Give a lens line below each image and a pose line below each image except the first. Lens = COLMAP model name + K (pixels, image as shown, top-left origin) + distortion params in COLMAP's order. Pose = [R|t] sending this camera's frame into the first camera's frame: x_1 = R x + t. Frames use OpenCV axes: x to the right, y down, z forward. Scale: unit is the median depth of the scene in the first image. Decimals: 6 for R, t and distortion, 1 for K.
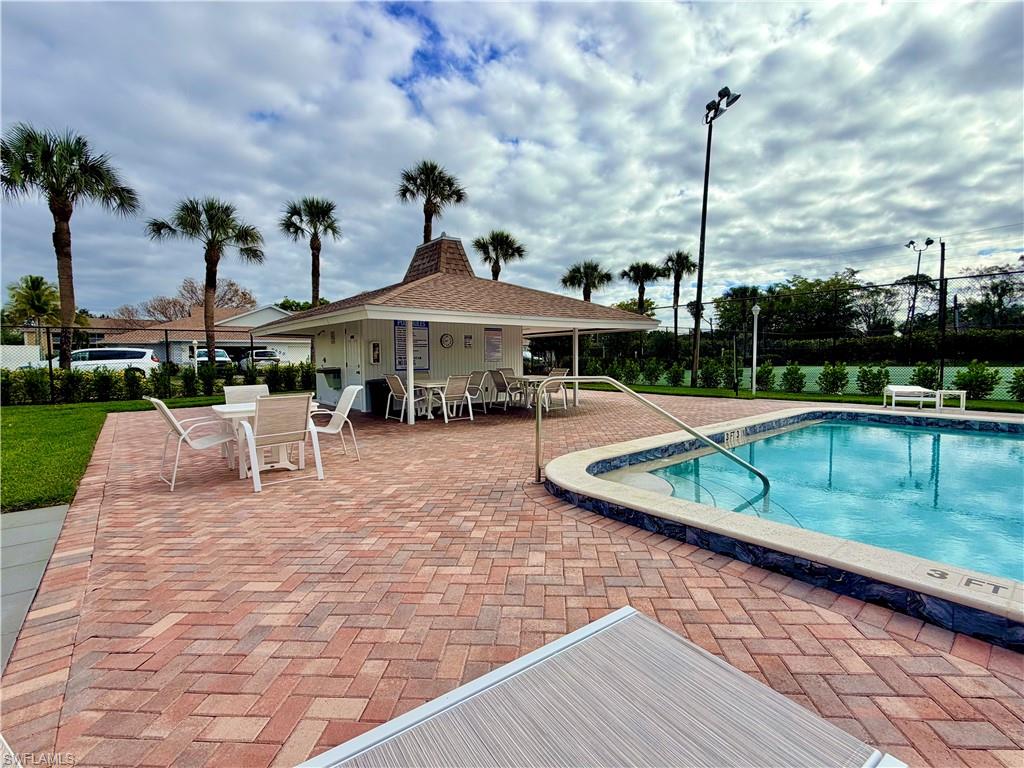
lens RADIAL K [[436.0, 0, 499.3], [0, 436.0, 388.9], [0, 0, 1]] dist [0.000083, 0.000117]
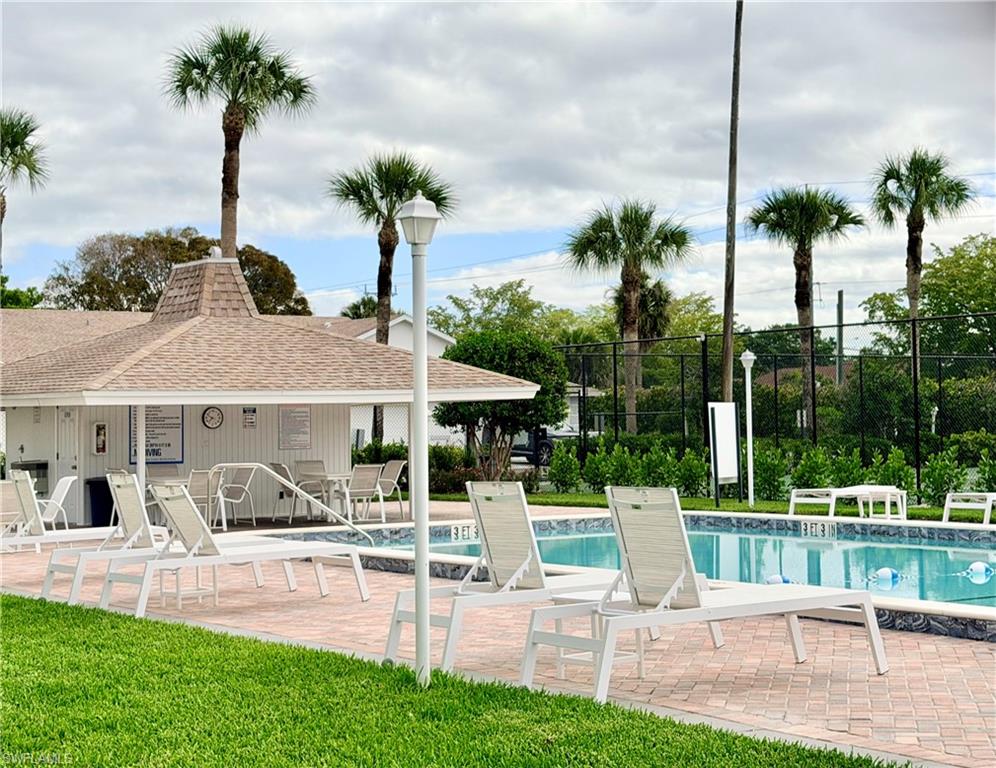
lens RADIAL K [[1747.3, 0, 498.0], [0, 1747.3, 384.0], [0, 0, 1]] dist [0.057340, -0.071321]
pose [[0.996785, -0.006542, -0.079858, 0.246697], [-0.001068, 0.995487, -0.094890, 0.040757], [0.080119, 0.094670, 0.992279, -0.744547]]
